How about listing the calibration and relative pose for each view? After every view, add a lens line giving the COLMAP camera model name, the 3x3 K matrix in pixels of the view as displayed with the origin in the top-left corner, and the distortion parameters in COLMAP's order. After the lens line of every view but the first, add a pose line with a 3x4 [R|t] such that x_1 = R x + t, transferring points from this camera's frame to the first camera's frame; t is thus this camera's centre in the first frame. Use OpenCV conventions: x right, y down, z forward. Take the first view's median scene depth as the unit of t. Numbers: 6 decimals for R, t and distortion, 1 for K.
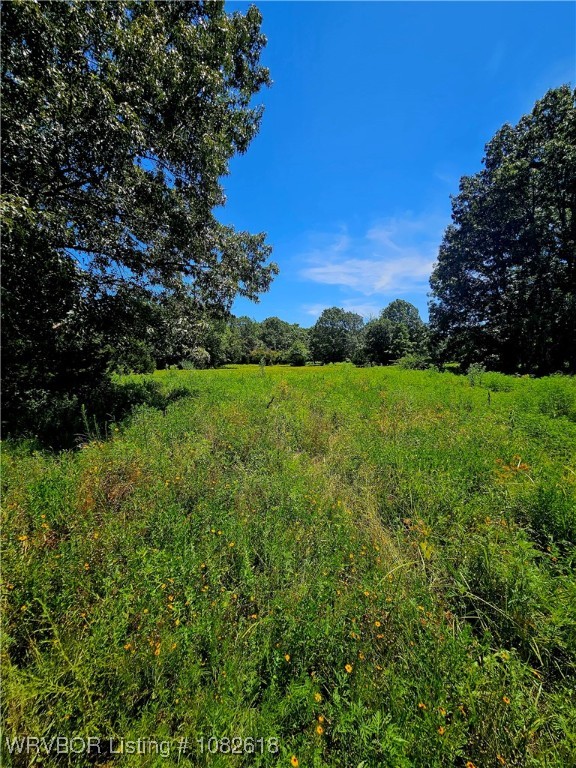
lens RADIAL K [[317.3, 0, 294.1], [0, 317.3, 386.0], [0, 0, 1]] dist [0.000424, 0.000592]
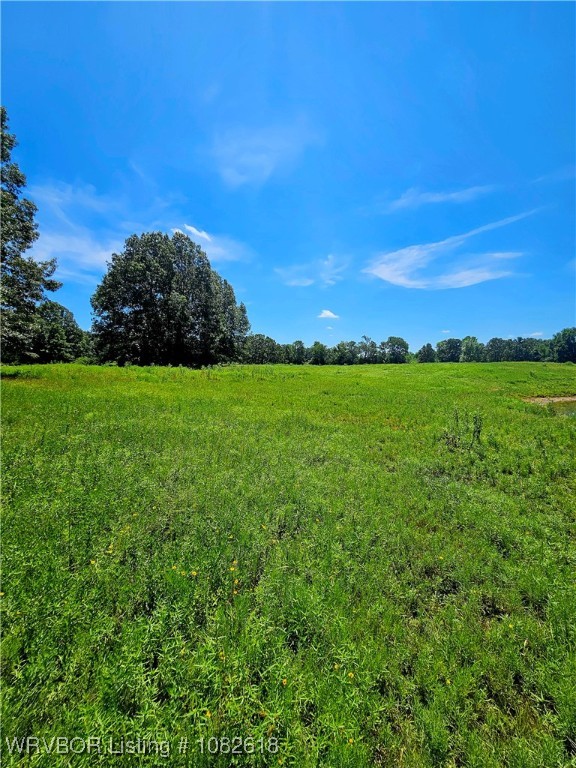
lens RADIAL K [[317.3, 0, 288.2], [0, 317.3, 382.0], [0, 0, 1]] dist [0.000424, 0.000592]
pose [[0.548435, -0.038496, 0.835307, -0.142147], [0.049359, 0.998688, 0.013618, 0.020454], [-0.834735, 0.033762, 0.549615, -0.244086]]
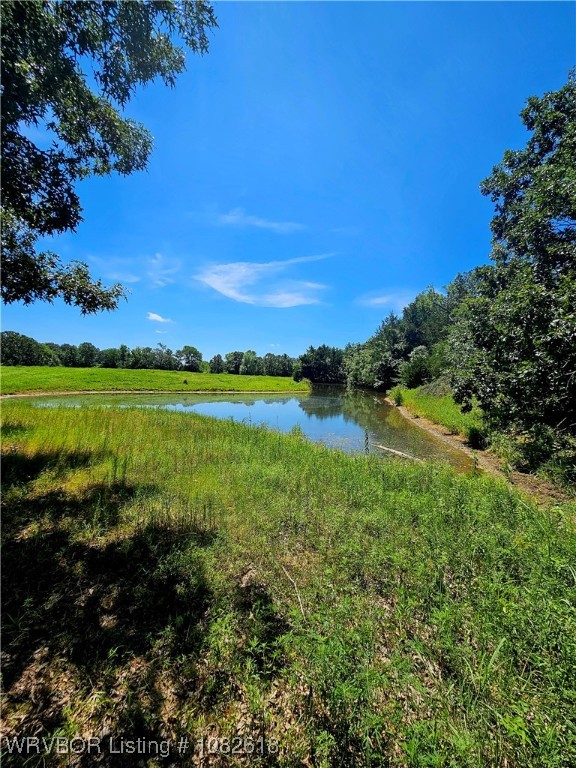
lens RADIAL K [[317.3, 0, 290.5], [0, 317.3, 386.9], [0, 0, 1]] dist [0.000424, 0.000592]
pose [[0.074162, -0.028486, 0.996839, -0.189265], [0.023983, 0.999354, 0.026774, 0.031616], [-0.996958, 0.021921, 0.074797, -0.591388]]
